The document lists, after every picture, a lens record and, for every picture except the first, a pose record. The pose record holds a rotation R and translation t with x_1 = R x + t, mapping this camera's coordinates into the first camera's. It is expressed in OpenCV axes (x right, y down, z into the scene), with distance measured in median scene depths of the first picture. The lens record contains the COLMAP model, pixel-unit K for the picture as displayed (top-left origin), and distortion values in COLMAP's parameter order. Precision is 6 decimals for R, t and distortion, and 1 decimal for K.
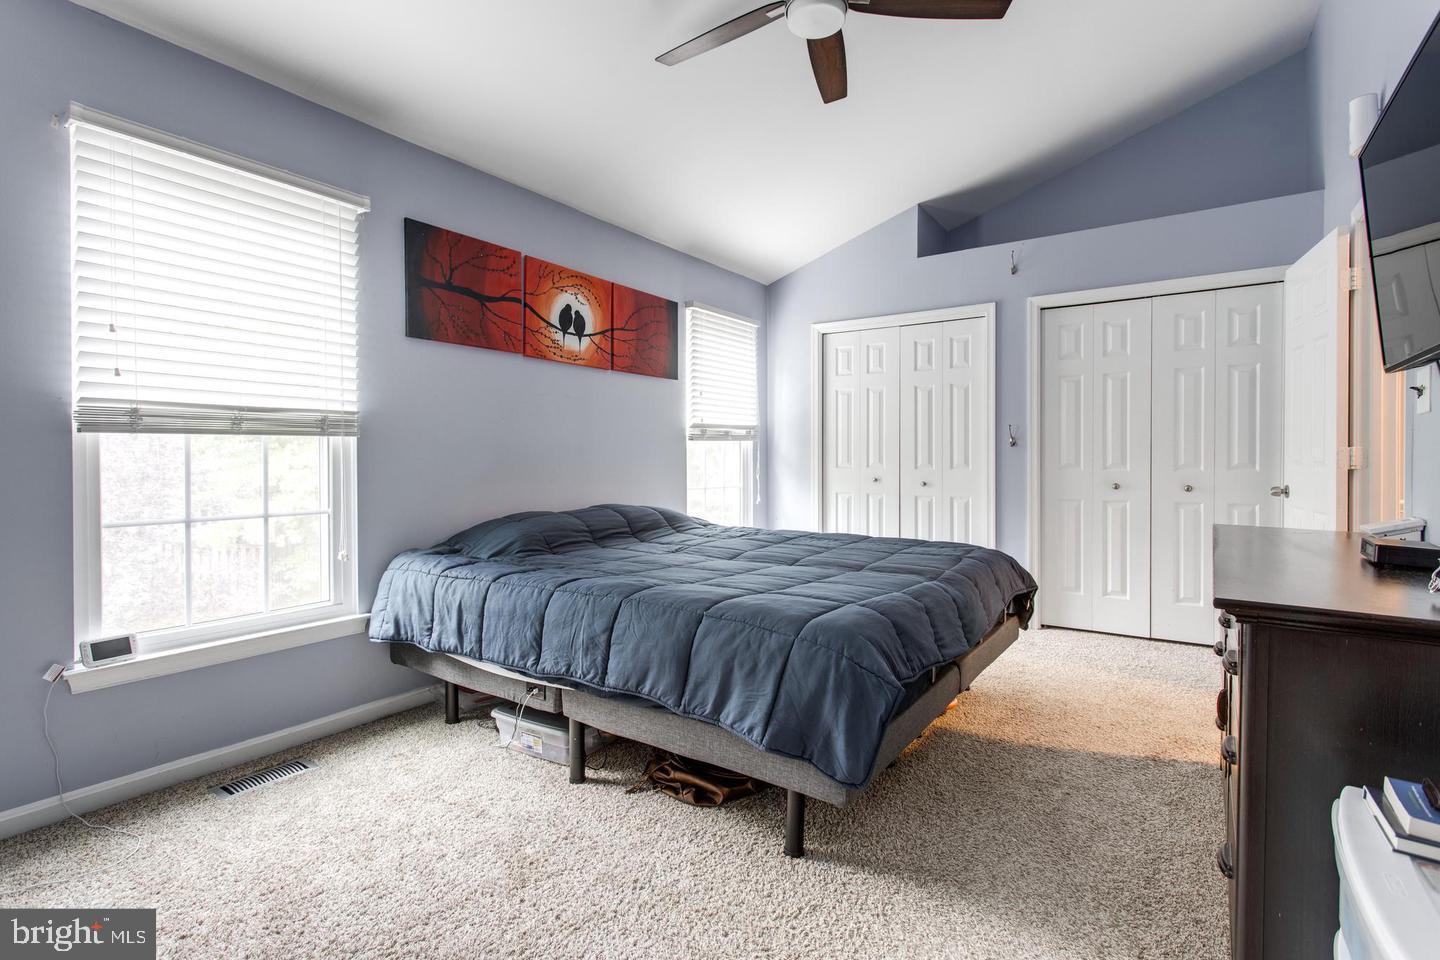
lens RADIAL K [[681.1, 0, 718.8], [0, 681.1, 466.4], [0, 0, 1]] dist [-0.000385, 0.001110]
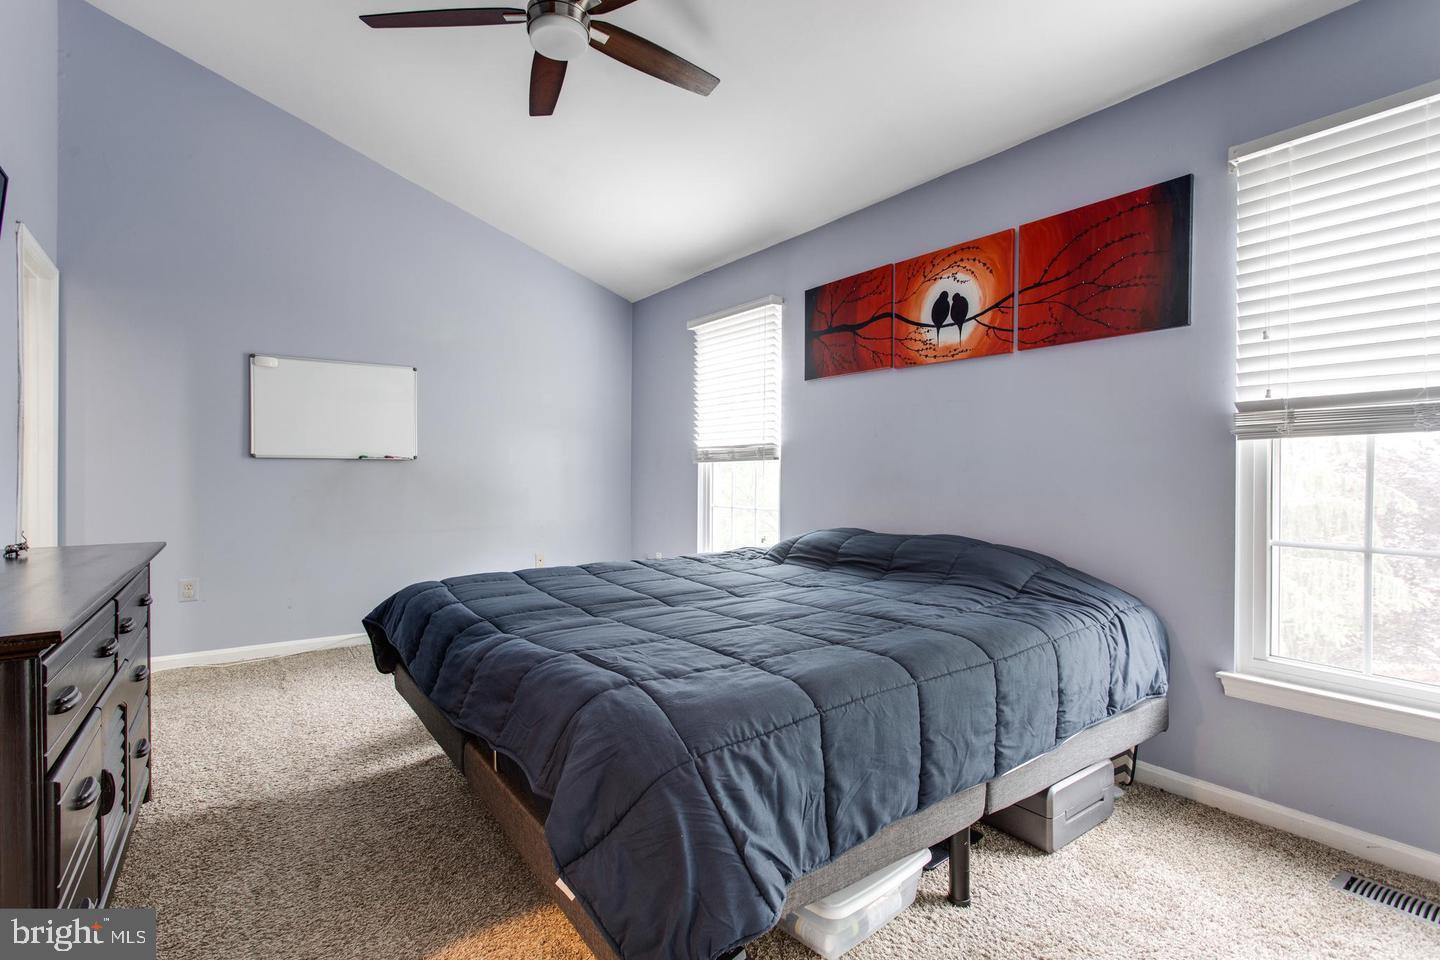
lens RADIAL K [[681.1, 0, 720.5], [0, 681.1, 480.7], [0, 0, 1]] dist [-0.000385, 0.001110]
pose [[-0.329385, 0.005362, -0.944181, 0.672594], [-0.019068, 0.999742, 0.012329, -0.010221], [0.944003, 0.022065, -0.329198, 1.035508]]
